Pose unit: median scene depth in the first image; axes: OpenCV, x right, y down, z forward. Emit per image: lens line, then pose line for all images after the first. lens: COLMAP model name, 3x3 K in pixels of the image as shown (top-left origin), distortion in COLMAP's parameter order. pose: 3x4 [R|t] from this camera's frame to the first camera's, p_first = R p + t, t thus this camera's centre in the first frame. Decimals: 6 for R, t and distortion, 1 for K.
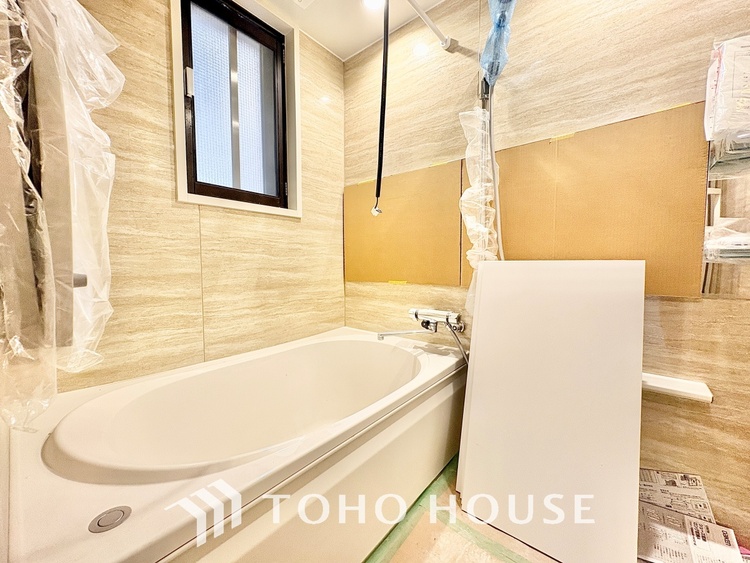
lens RADIAL K [[298.7, 0, 375.0], [0, 298.7, 281.5], [0, 0, 1]] dist [-0.000388, 0.000152]
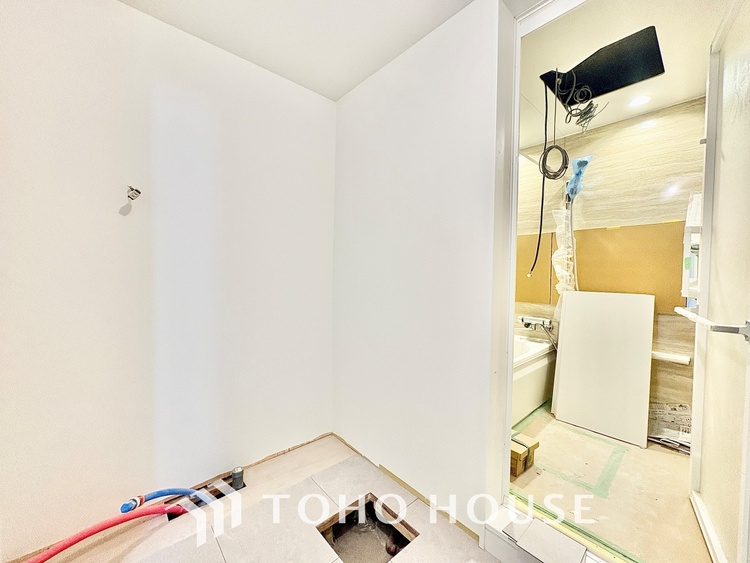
lens RADIAL K [[298.7, 0, 375.0], [0, 298.7, 281.5], [0, 0, 1]] dist [-0.000388, 0.000152]
pose [[0.986329, 0.013793, -0.164208, -0.490944], [-0.017970, 0.999551, -0.023978, -0.062171], [0.163803, 0.026601, 0.986134, -0.991491]]
